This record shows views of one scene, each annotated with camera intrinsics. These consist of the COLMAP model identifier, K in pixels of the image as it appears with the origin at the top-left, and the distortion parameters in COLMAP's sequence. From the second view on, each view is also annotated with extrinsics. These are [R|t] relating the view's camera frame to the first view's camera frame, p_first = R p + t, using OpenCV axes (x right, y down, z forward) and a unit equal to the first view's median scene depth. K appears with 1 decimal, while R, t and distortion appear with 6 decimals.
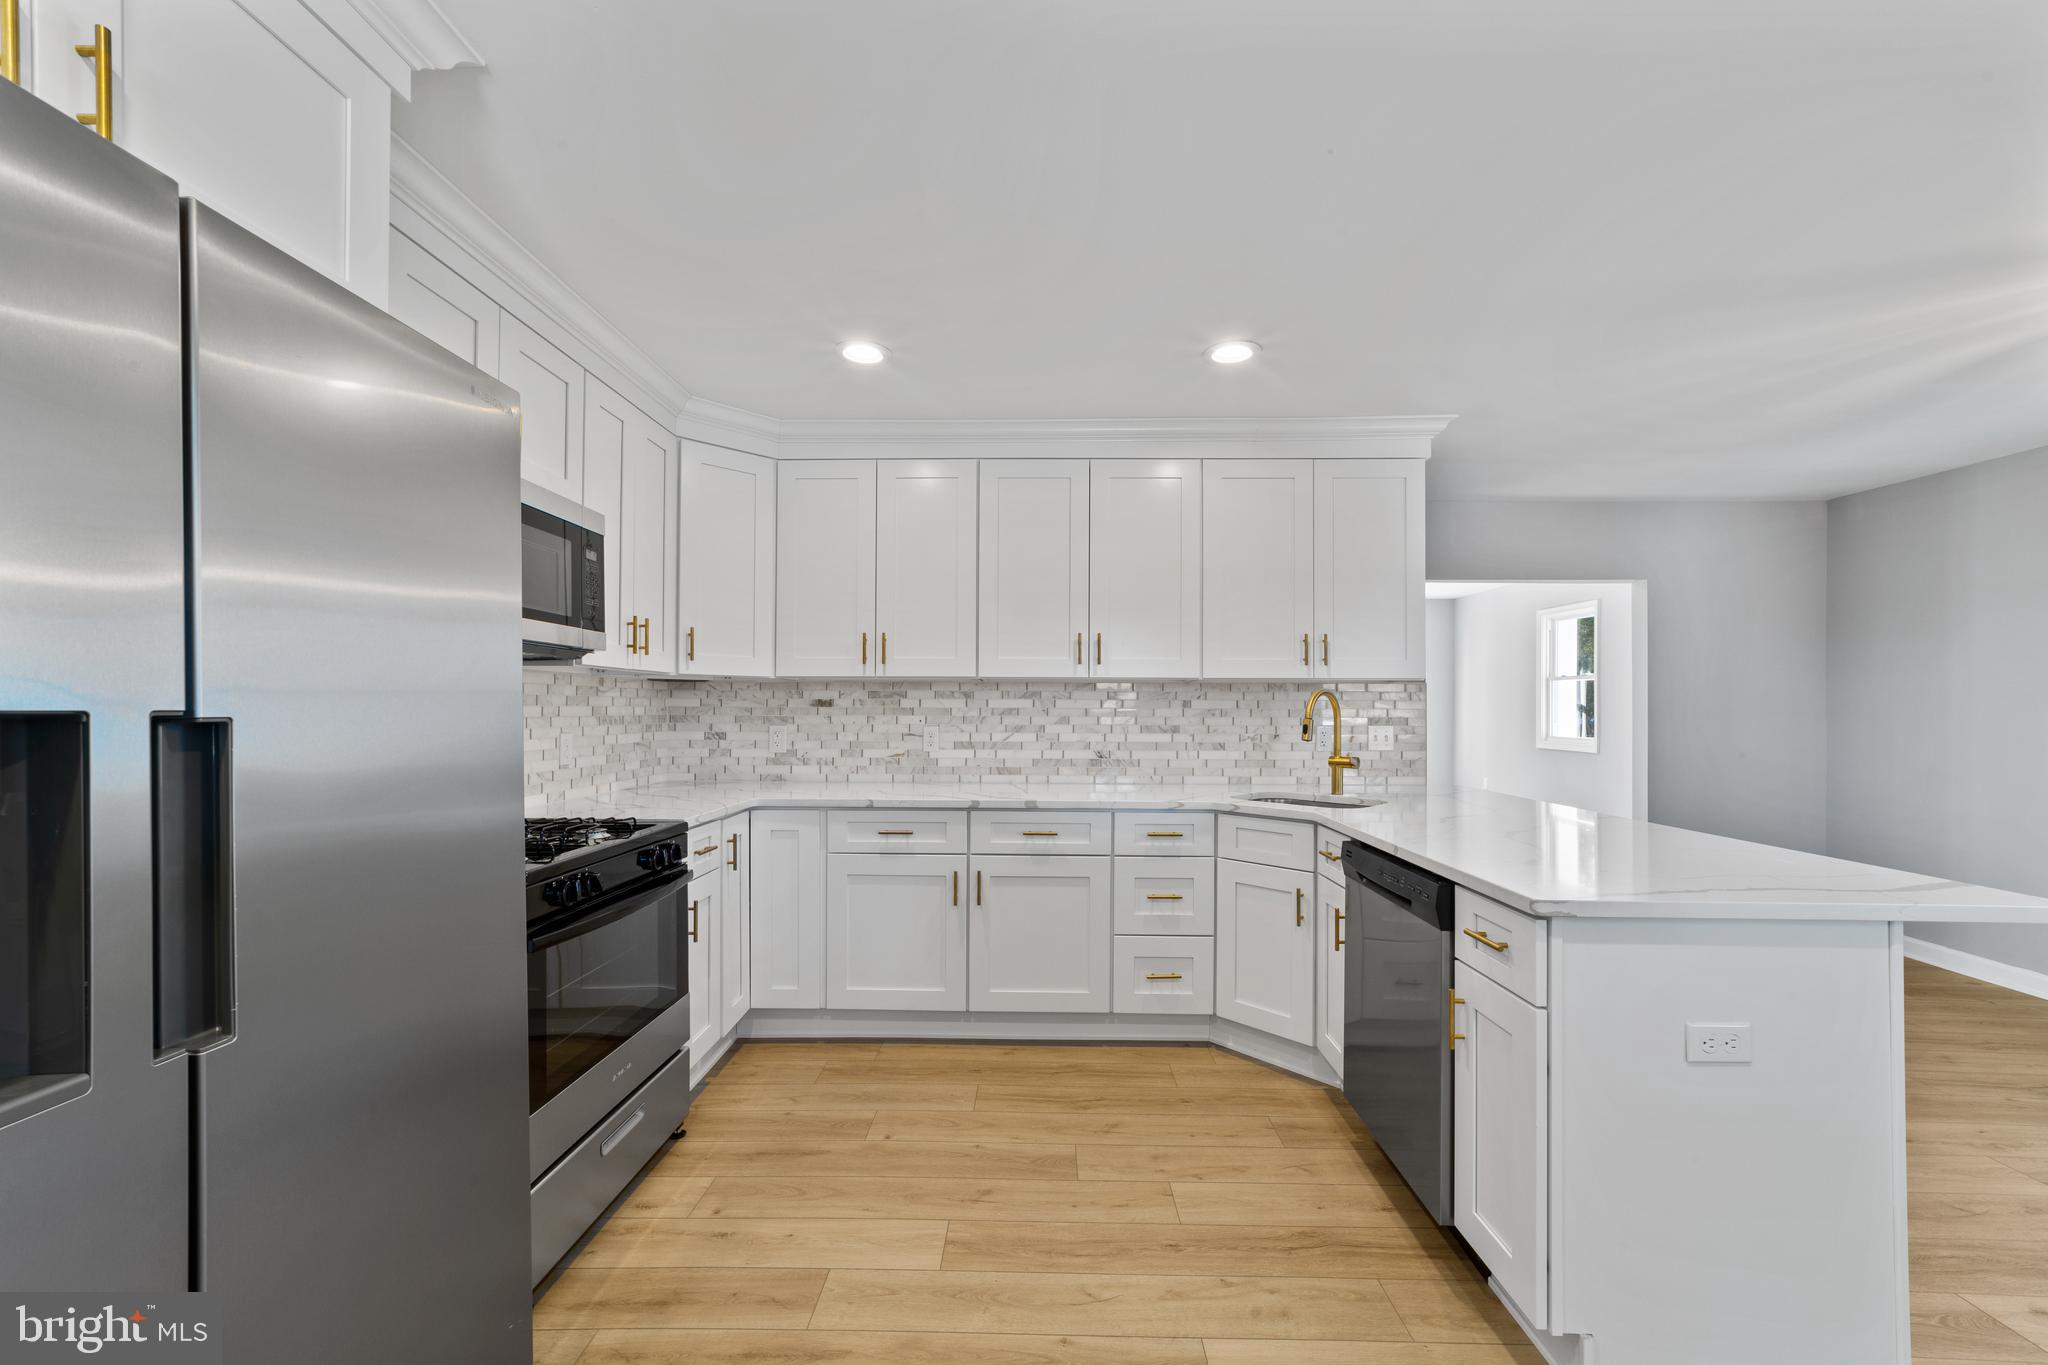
lens RADIAL K [[798.2, 0, 1030.0], [0, 798.2, 707.0], [0, 0, 1]] dist [-0.002586, -0.000047]
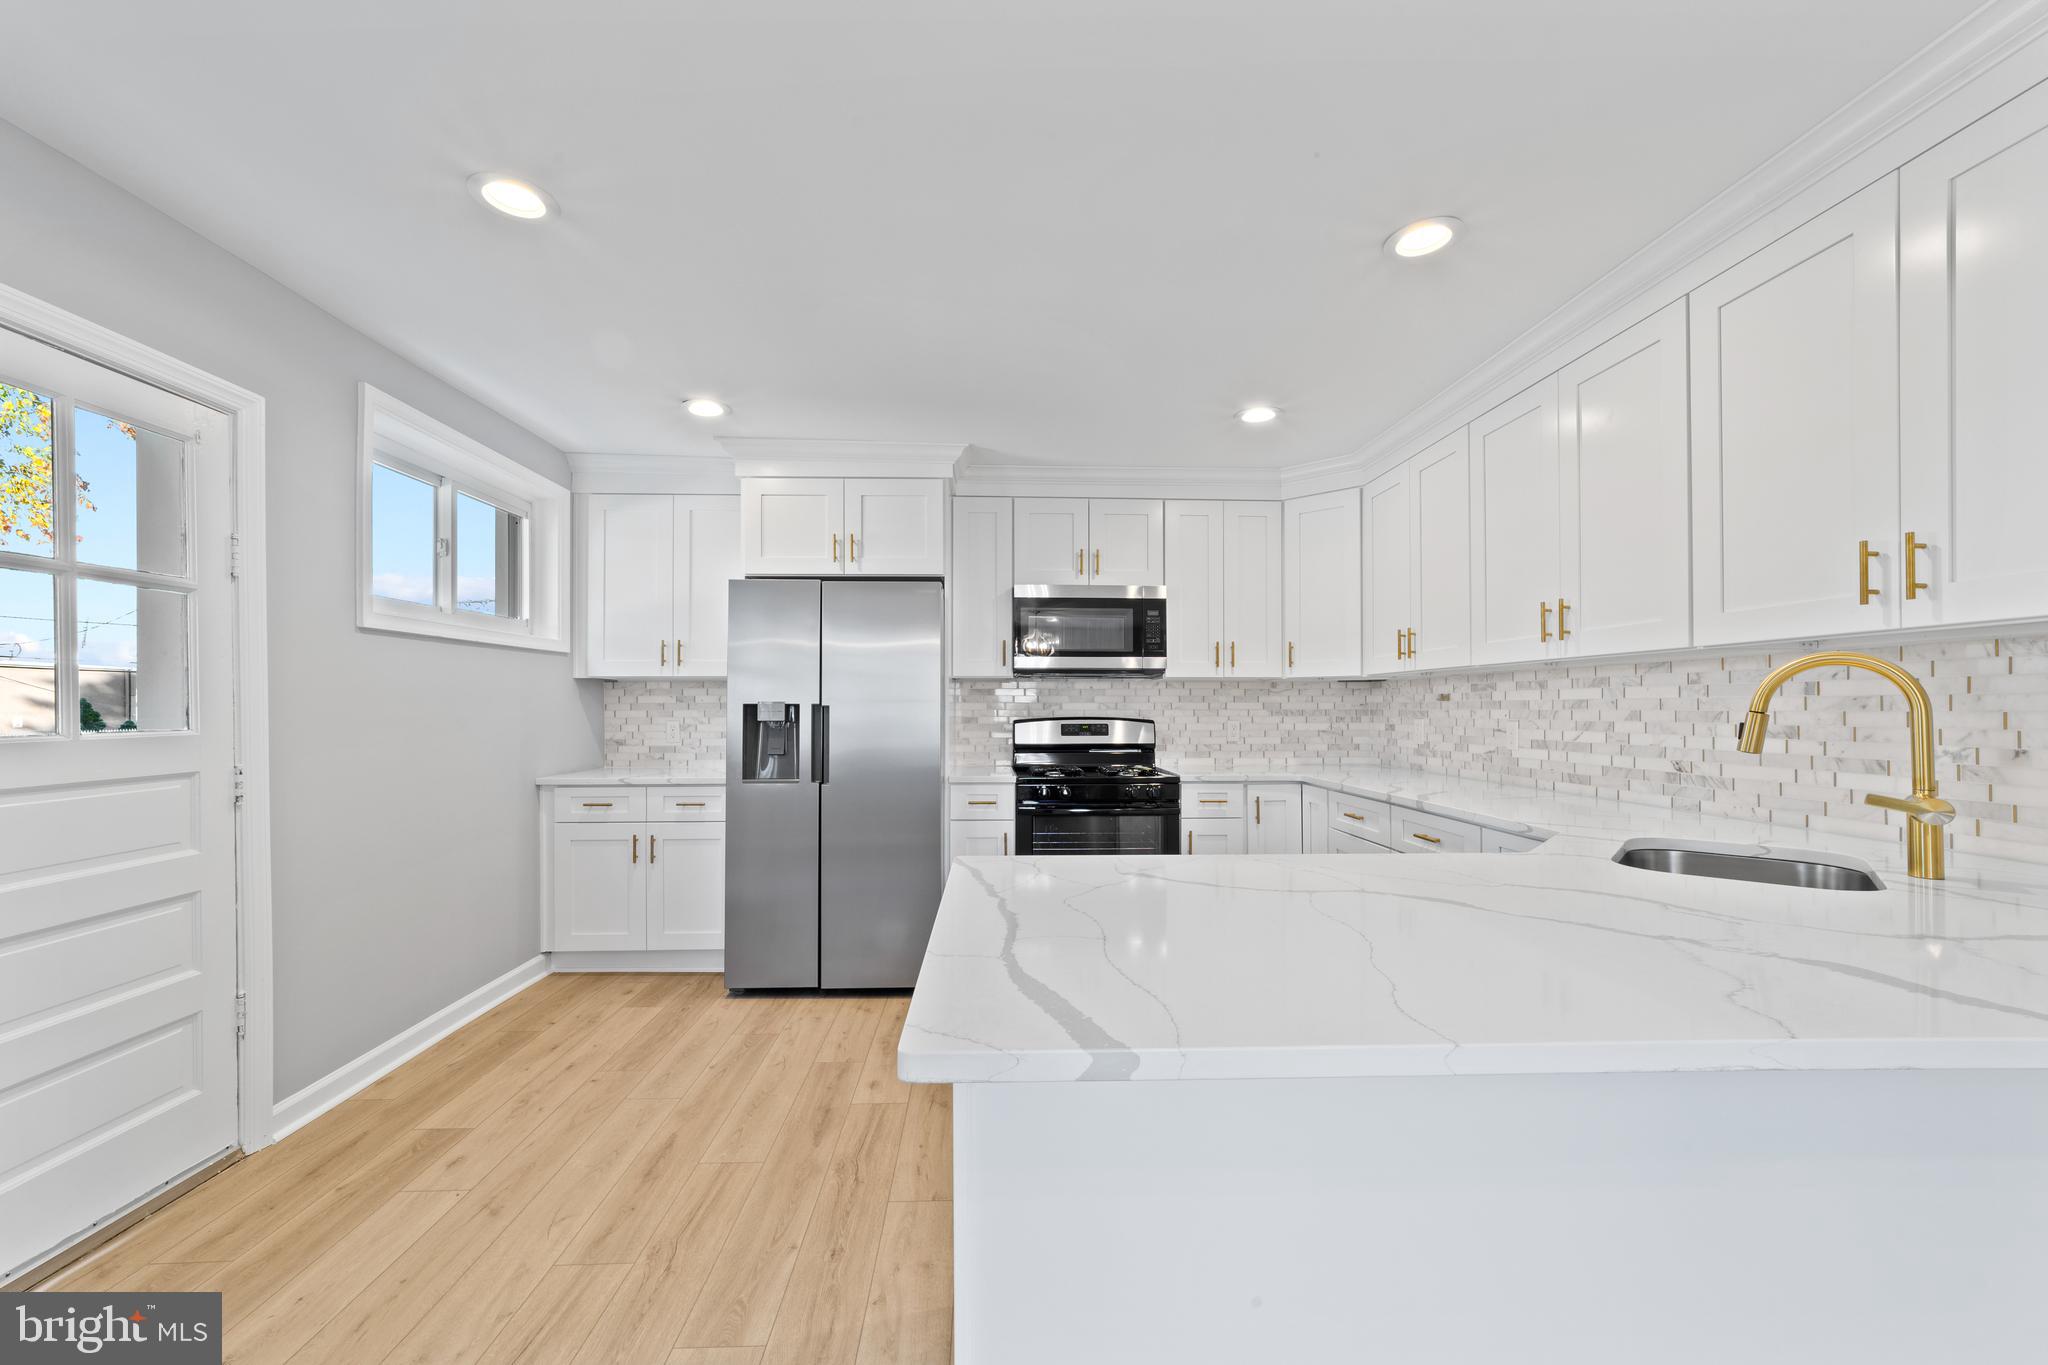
lens RADIAL K [[786.9, 0, 1026.5], [0, 786.9, 701.0], [0, 0, 1]] dist [-0.013228, 0.006816]
pose [[0.071175, -0.012263, -0.997388, 0.709048], [0.004202, 0.999919, -0.011994, 0.009661], [0.997455, -0.003338, 0.071221, 0.399718]]
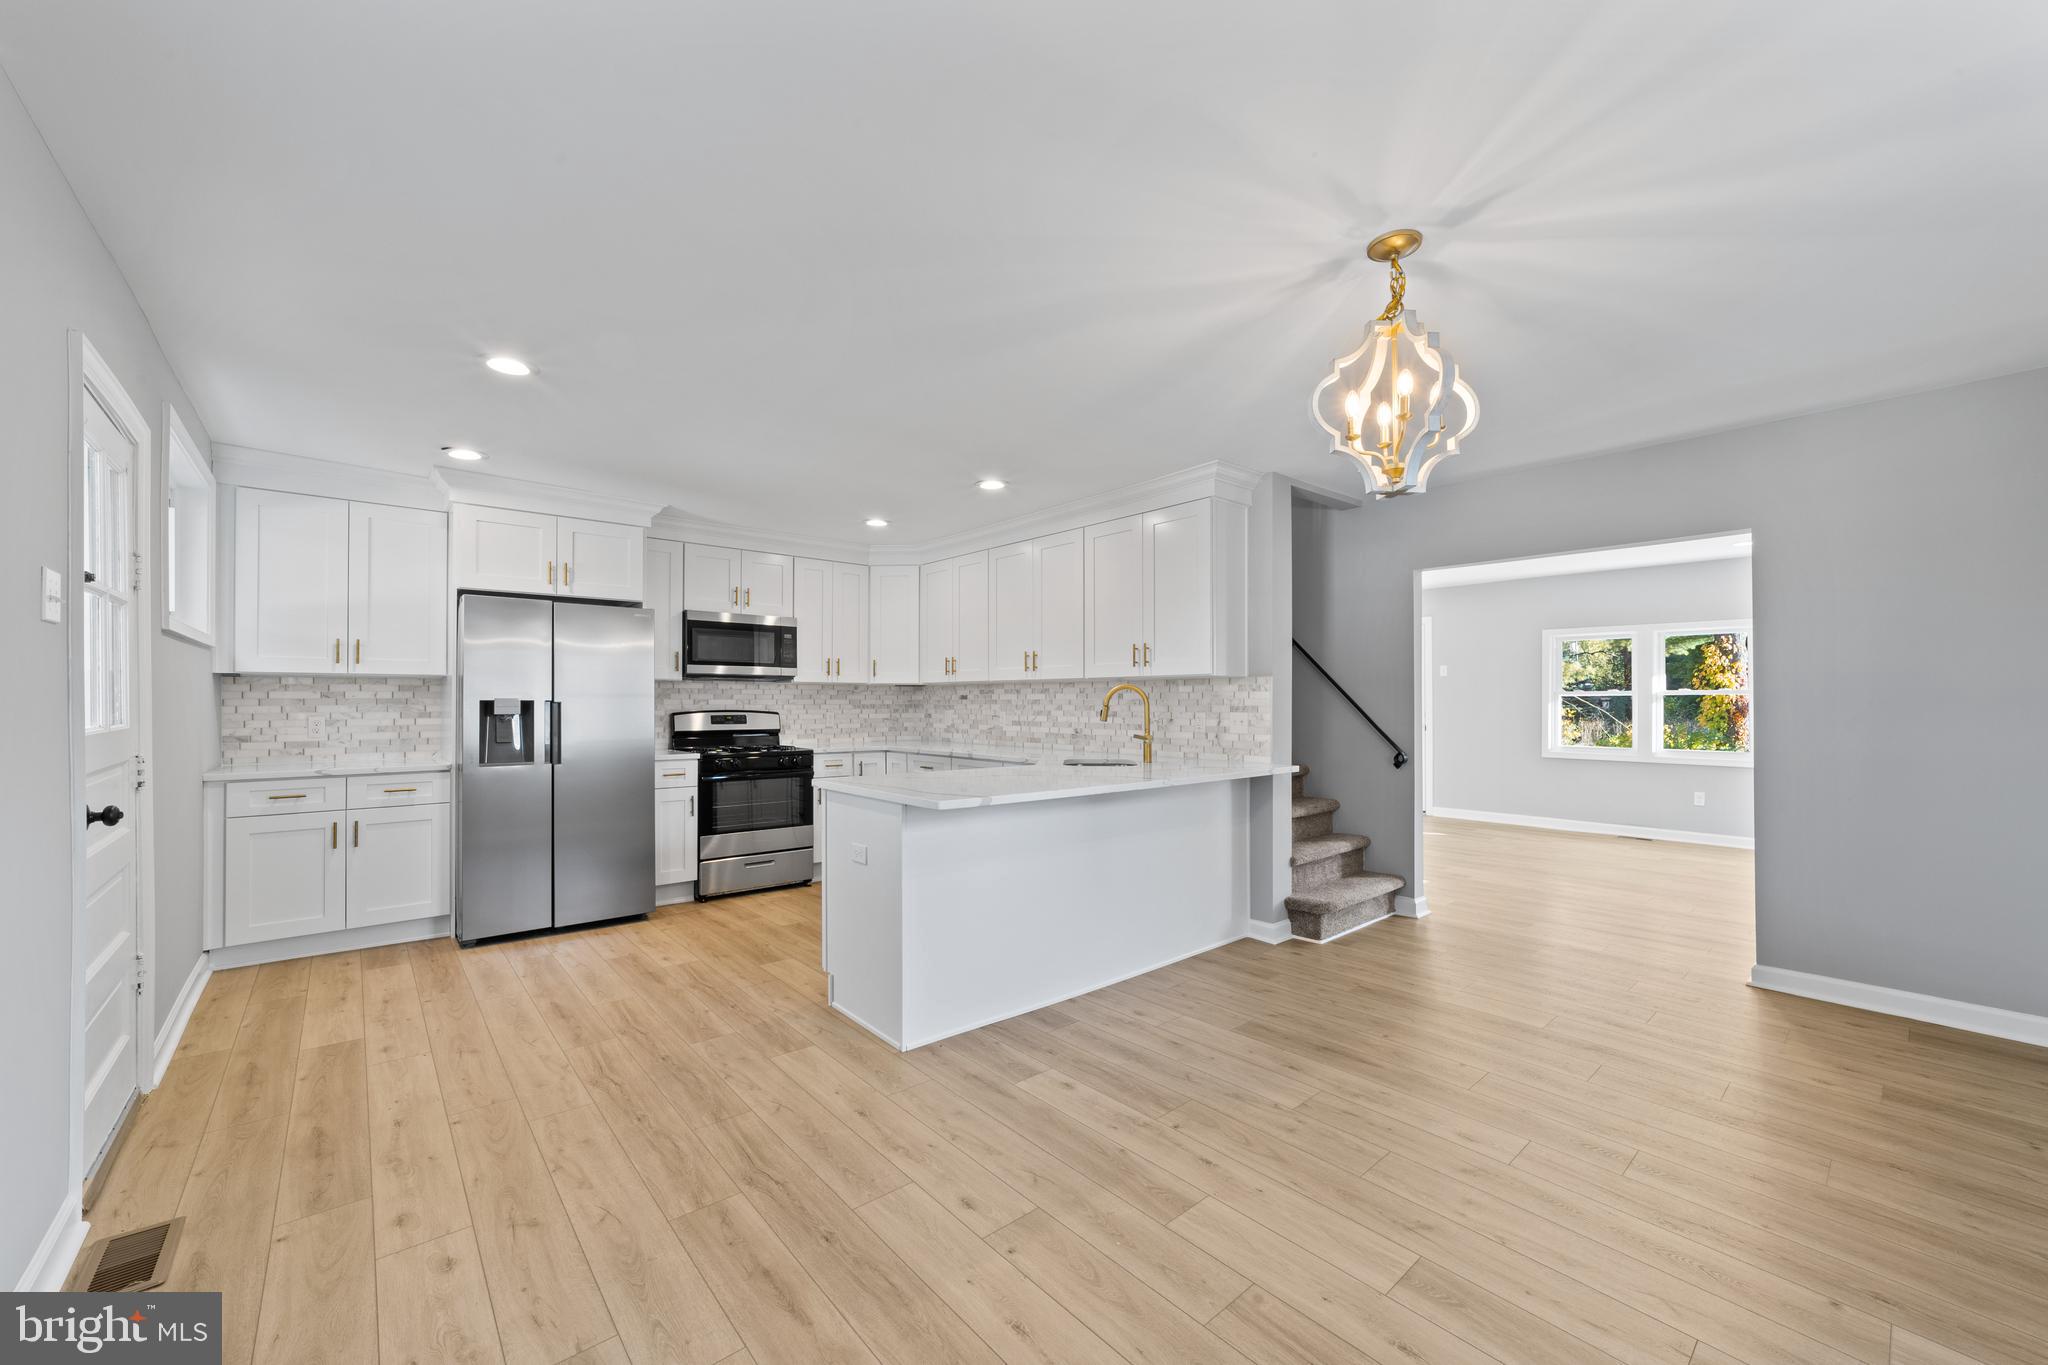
lens RADIAL K [[786.9, 0, 1026.5], [0, 786.9, 701.0], [0, 0, 1]] dist [-0.013228, 0.006816]
pose [[0.674691, -0.003552, -0.738092, 1.088545], [0.003984, 0.999991, -0.001171, 0.005867], [0.738089, -0.002150, 0.674699, -0.040841]]
